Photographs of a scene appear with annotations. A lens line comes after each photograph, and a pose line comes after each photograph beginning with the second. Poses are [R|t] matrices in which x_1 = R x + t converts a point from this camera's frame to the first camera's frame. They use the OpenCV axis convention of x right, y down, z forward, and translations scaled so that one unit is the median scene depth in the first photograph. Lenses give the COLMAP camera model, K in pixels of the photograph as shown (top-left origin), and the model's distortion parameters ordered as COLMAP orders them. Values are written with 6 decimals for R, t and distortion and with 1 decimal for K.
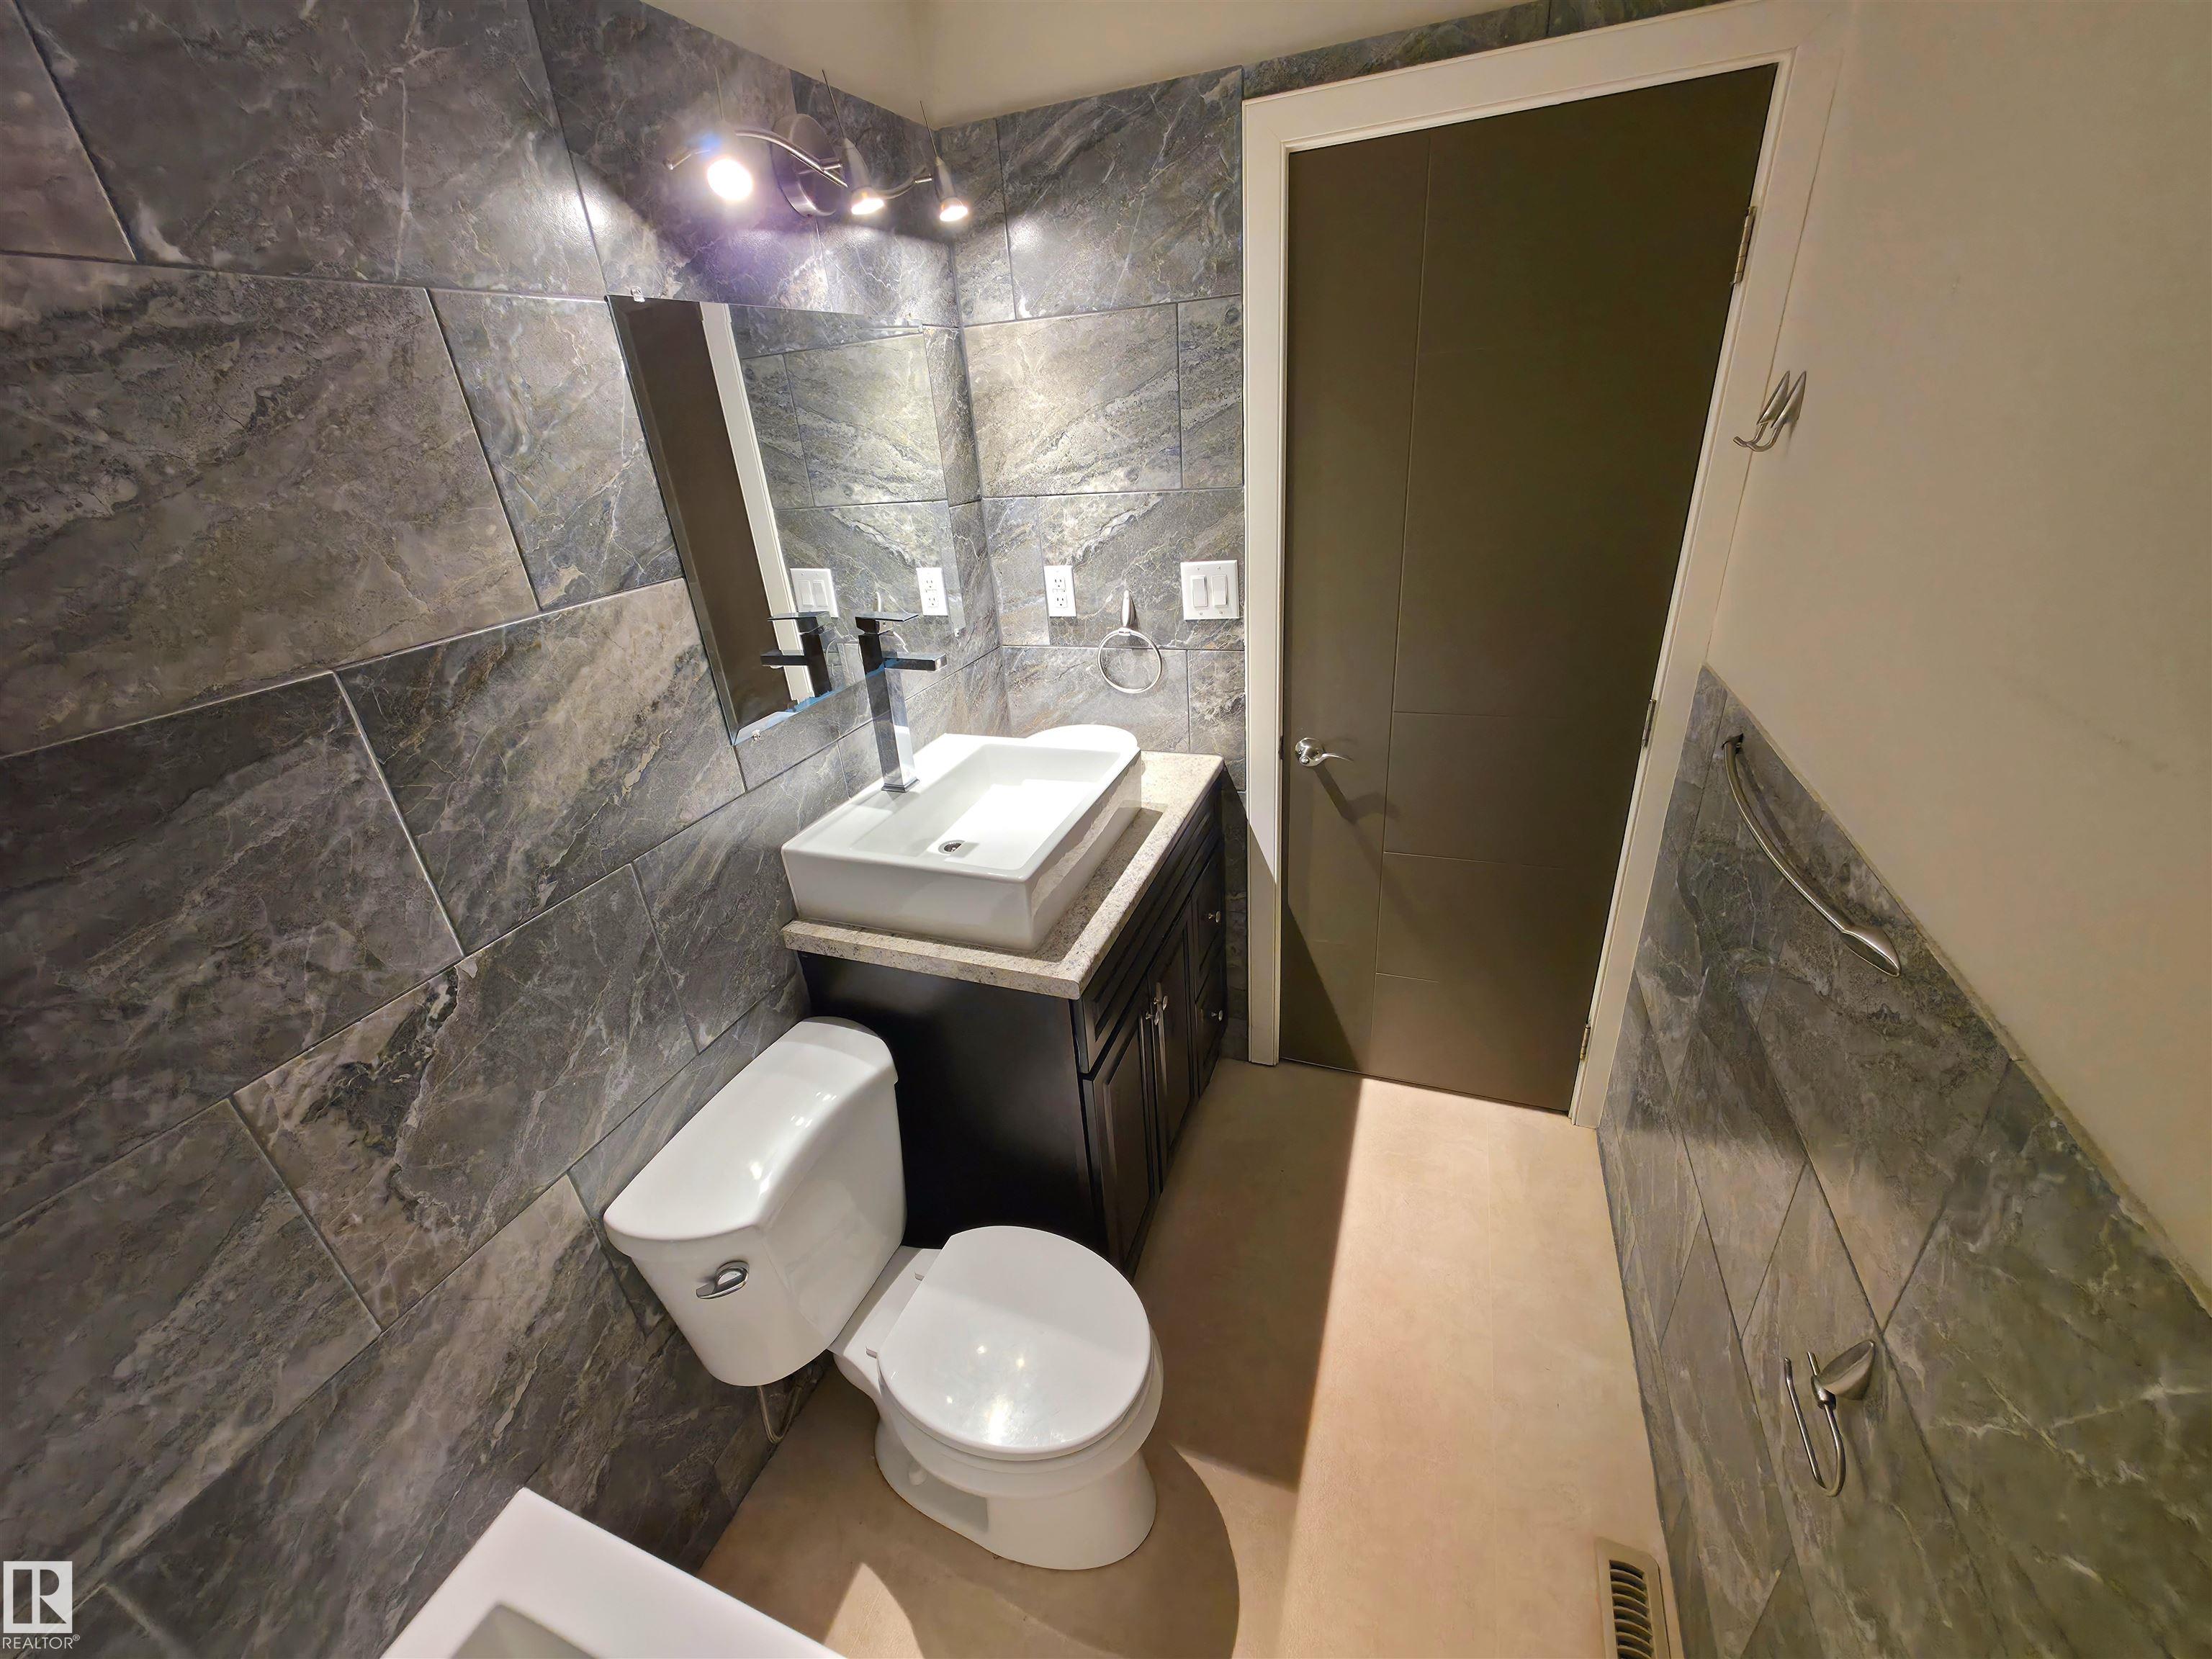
lens RADIAL K [[875.7, 0, 1096.3], [0, 875.7, 823.9], [0, 0, 1]] dist [0.000291, 0.000162]
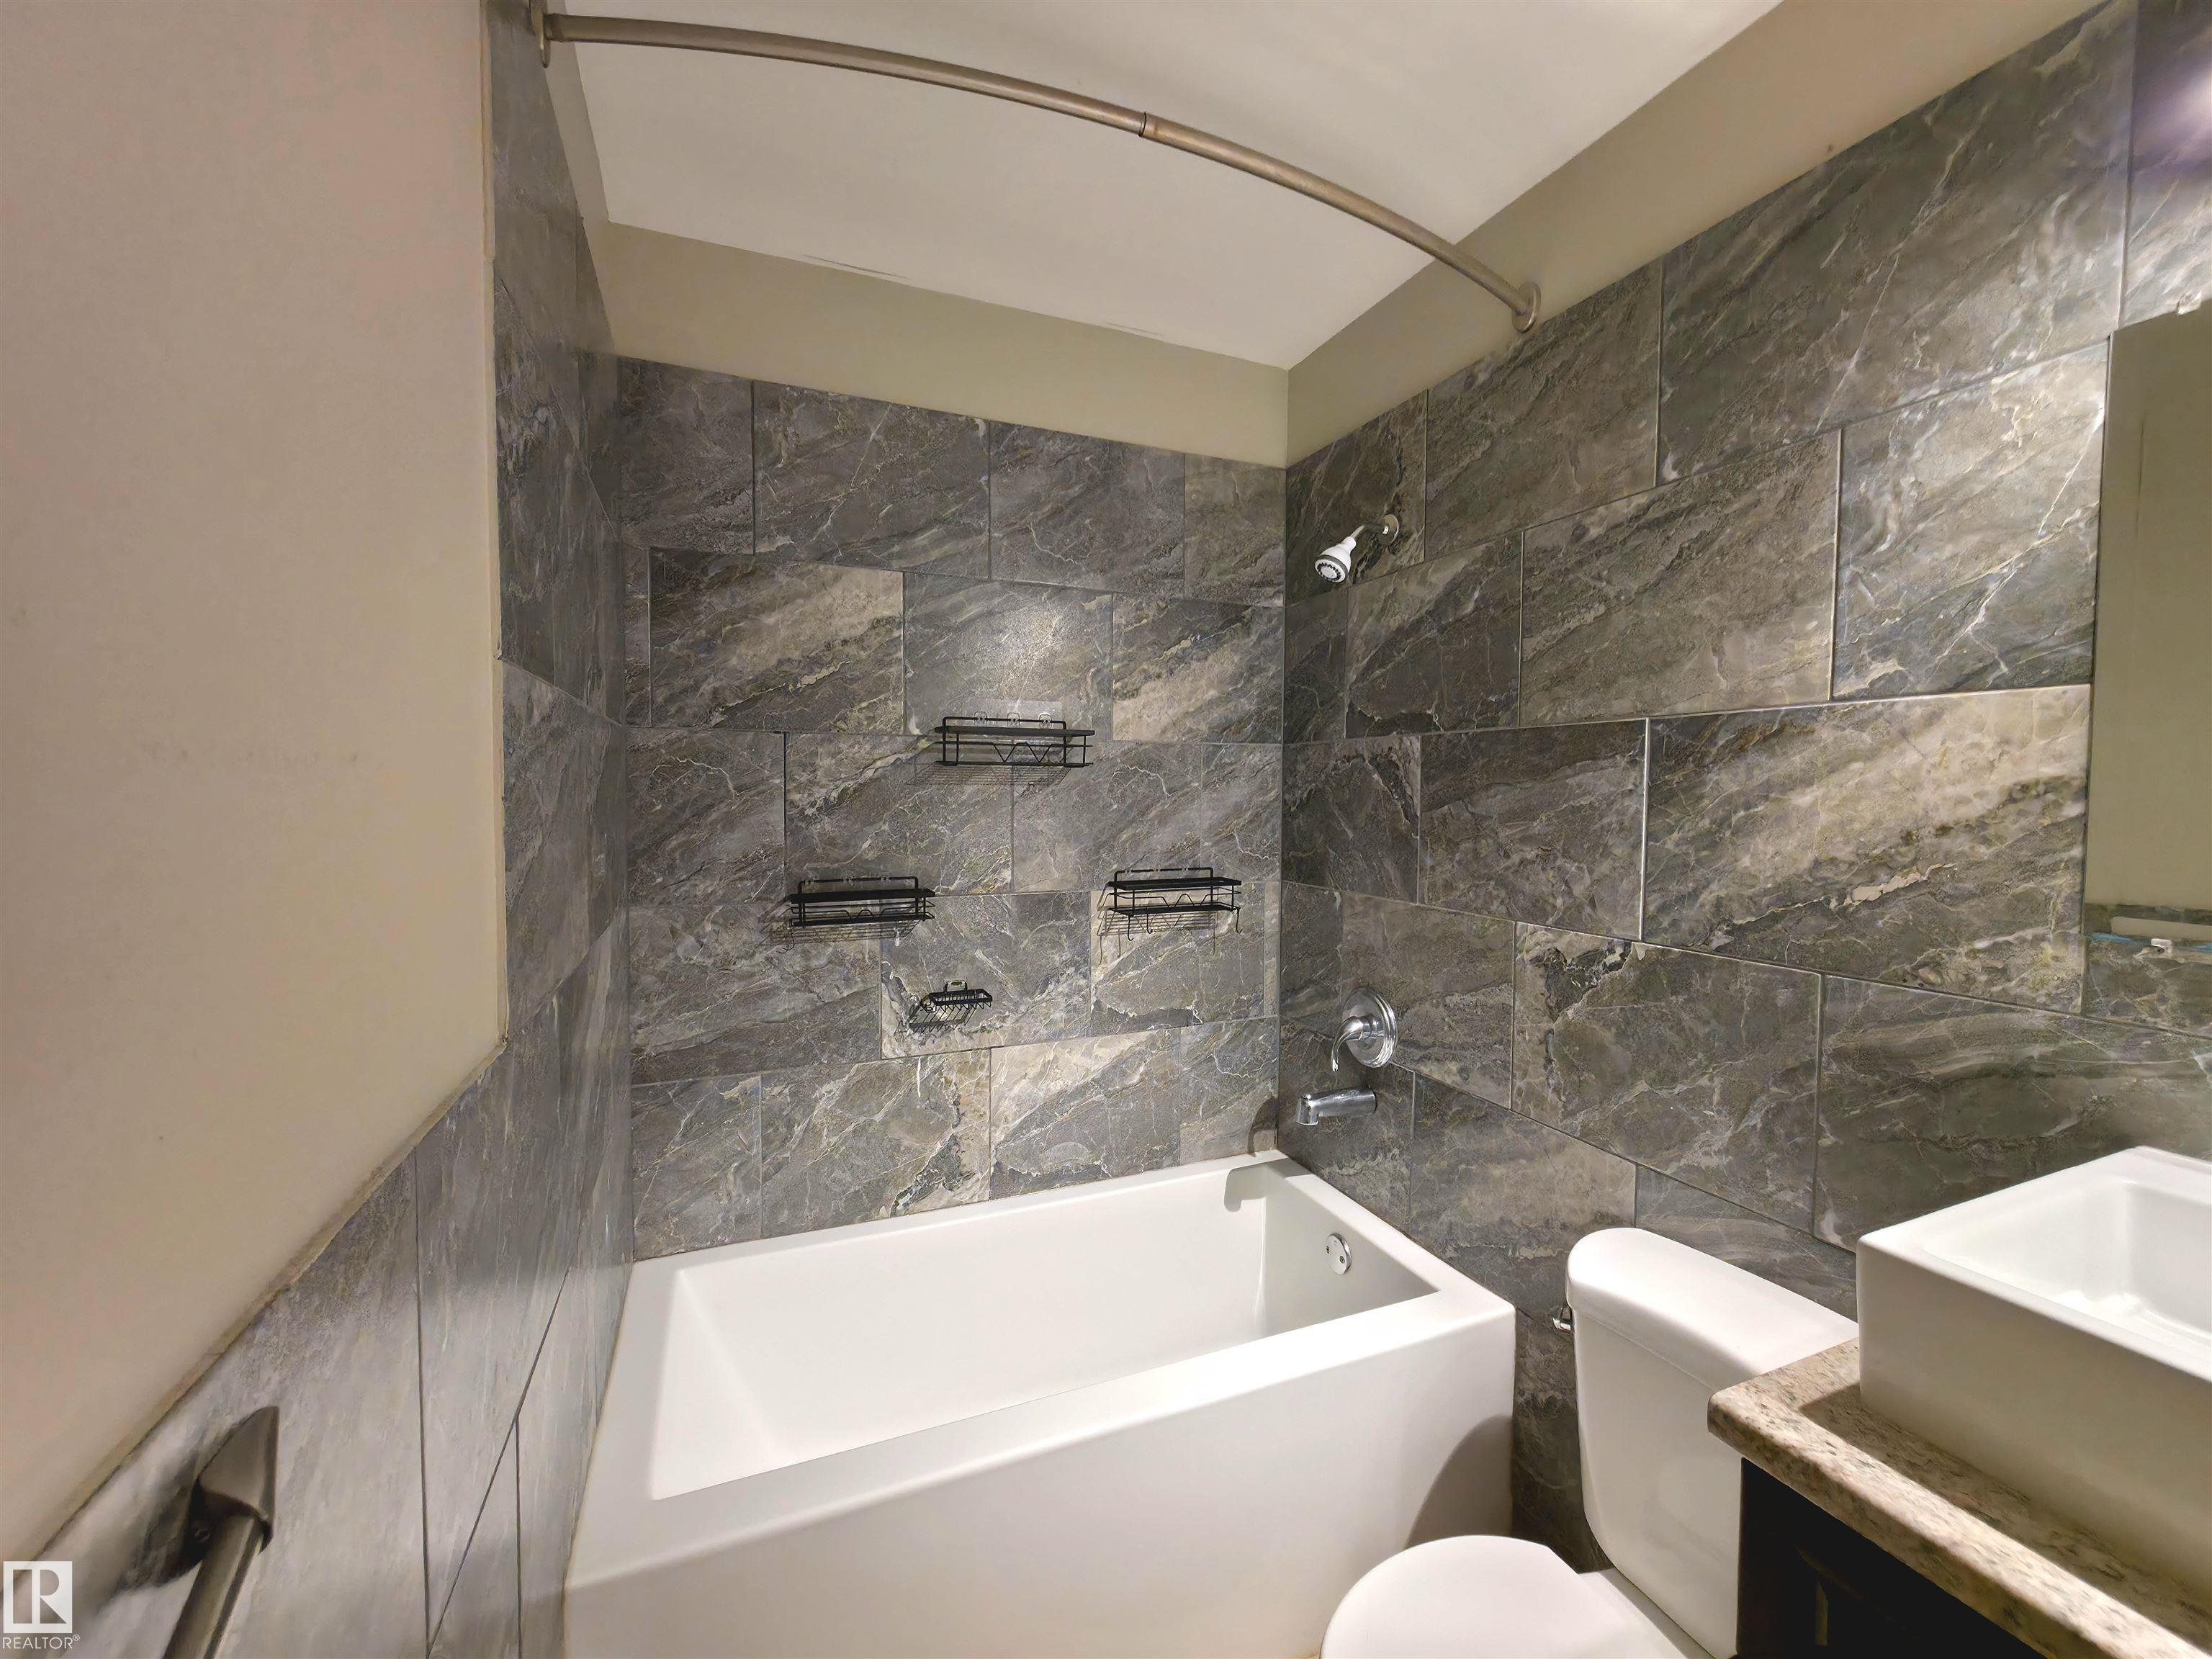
lens RADIAL K [[877.6, 0, 1094.4], [0, 877.6, 821.2], [0, 0, 1]] dist [0.001723, -0.000019]
pose [[-0.725075, 0.100764, -0.681258, 0.761708], [-0.249532, 0.883575, 0.396269, -0.328249], [0.641872, 0.457321, -0.615514, 1.209316]]
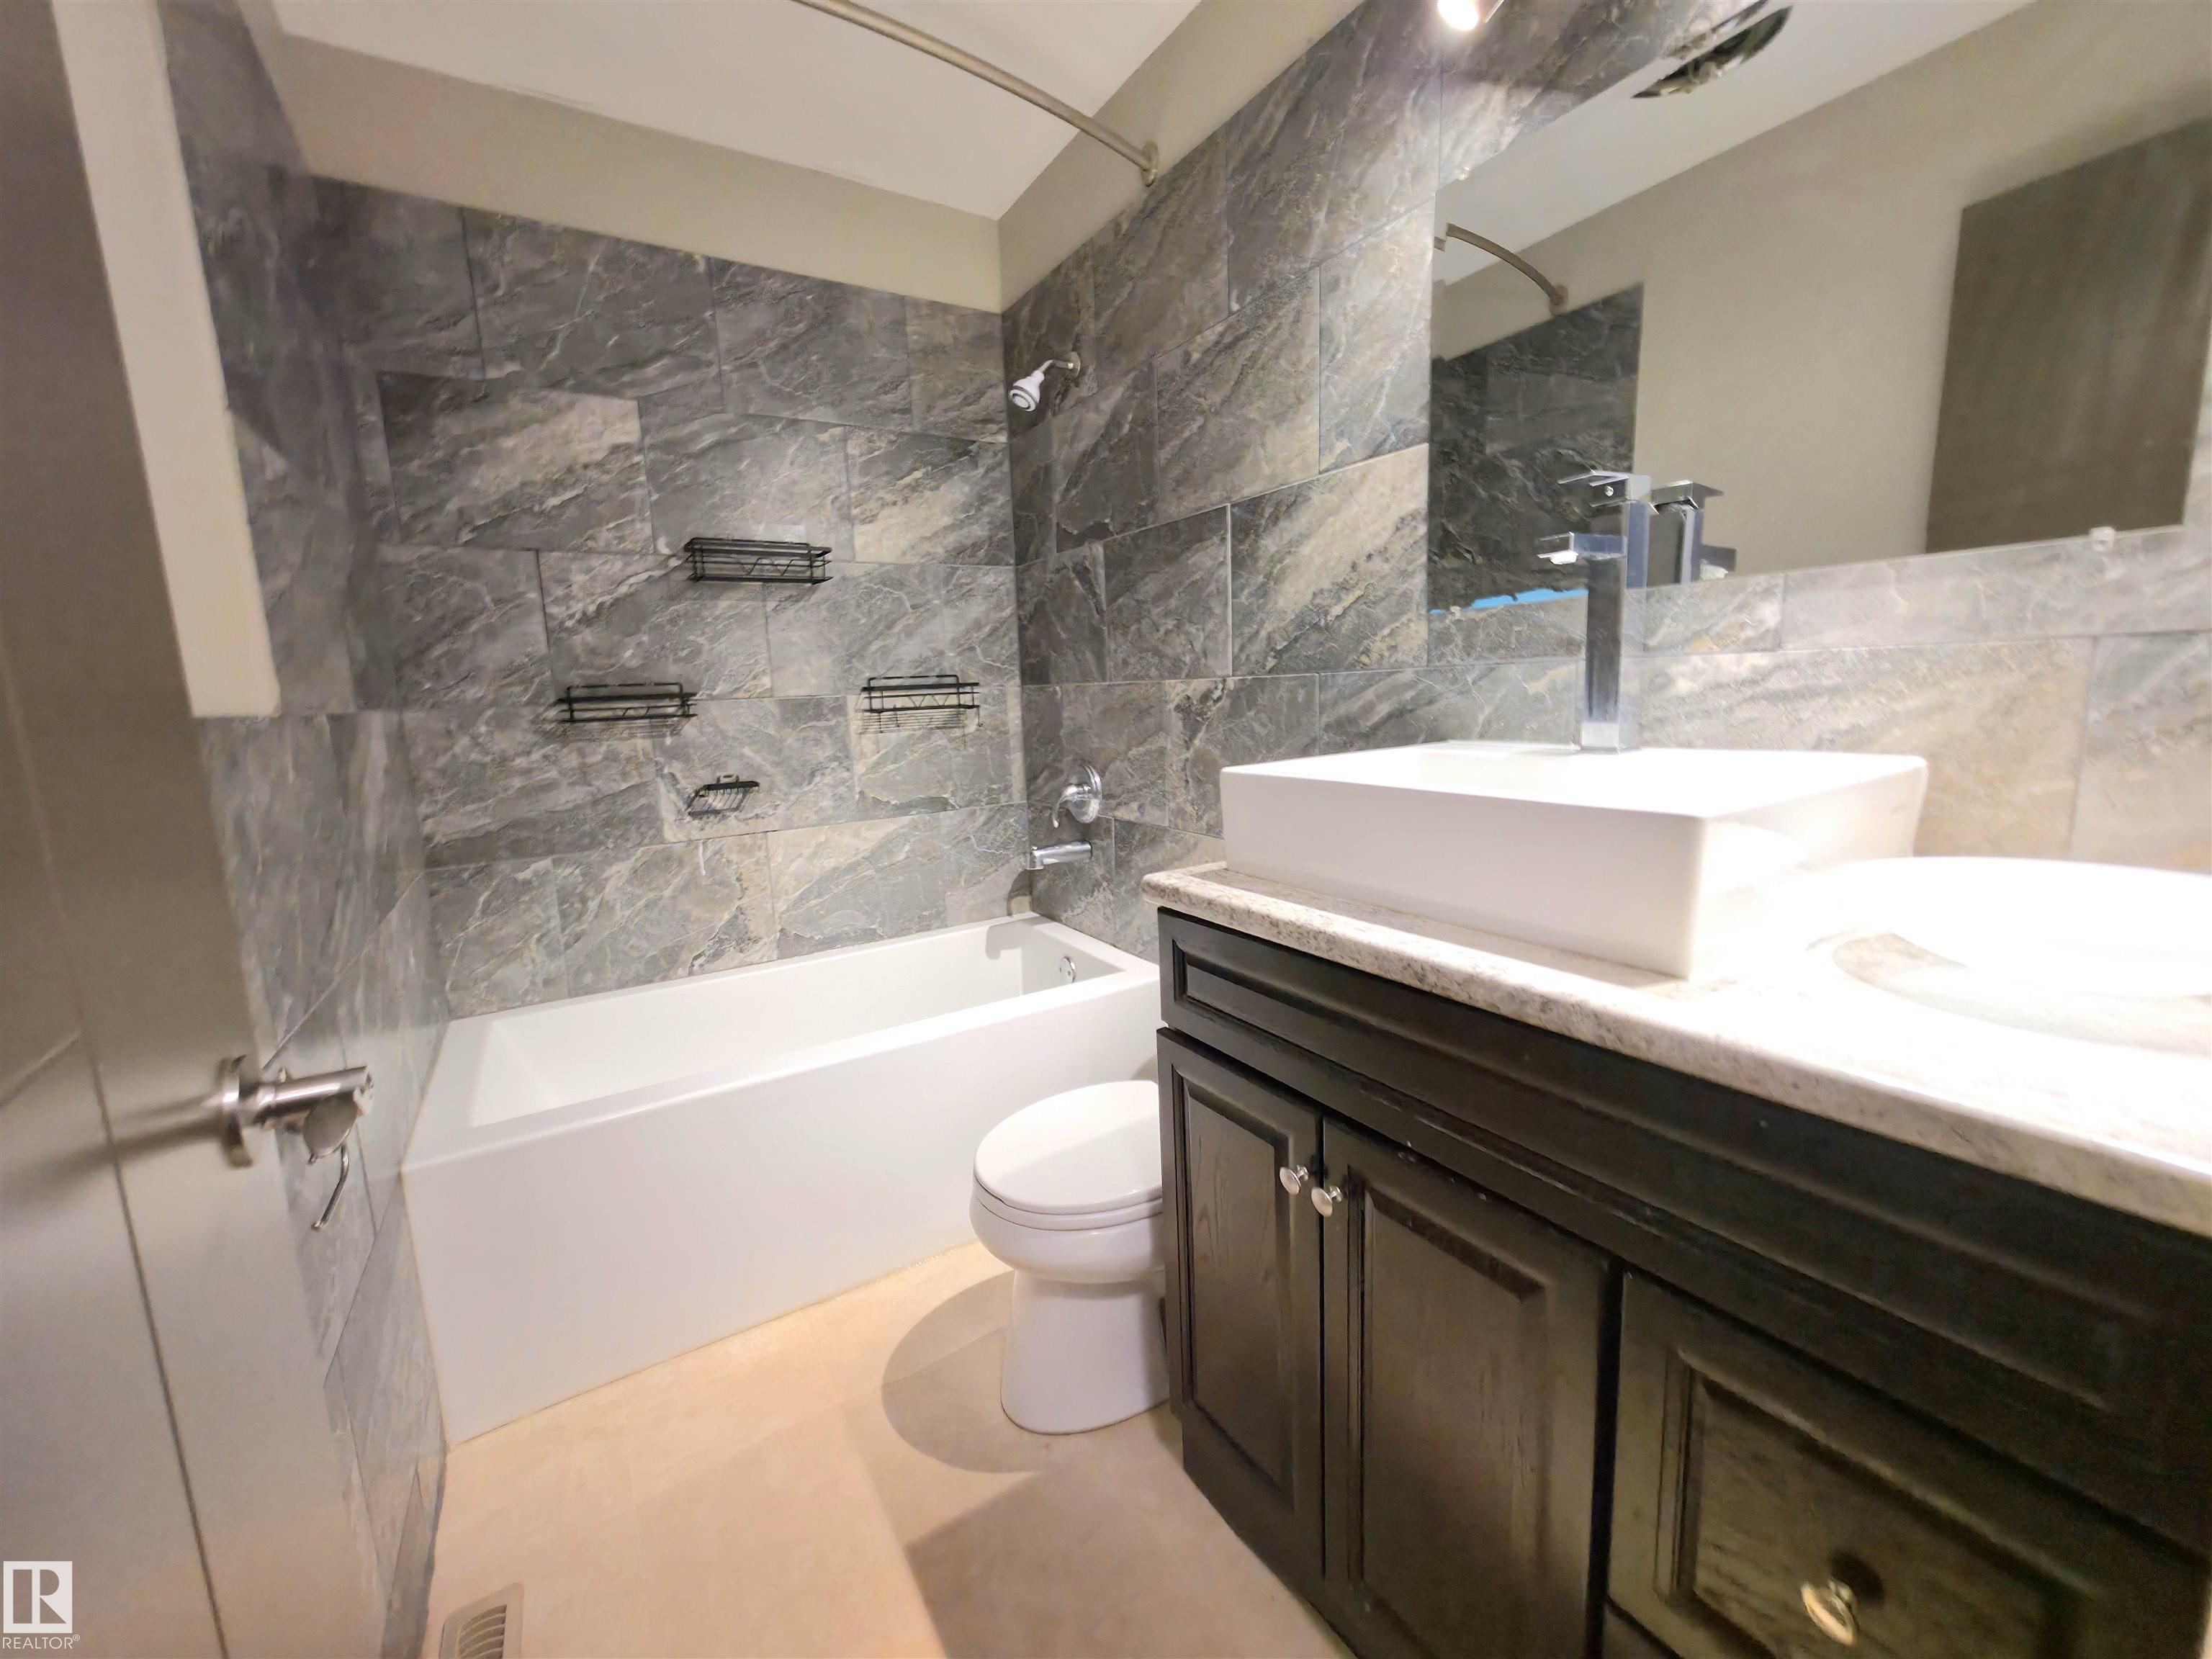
lens RADIAL K [[877.6, 0, 1094.4], [0, 877.6, 821.2], [0, 0, 1]] dist [0.001723, -0.000019]
pose [[-0.601471, 0.221941, -0.767447, 0.876814], [-0.264333, 0.851241, 0.453339, -0.331435], [0.753897, 0.475532, -0.453331, 1.744055]]
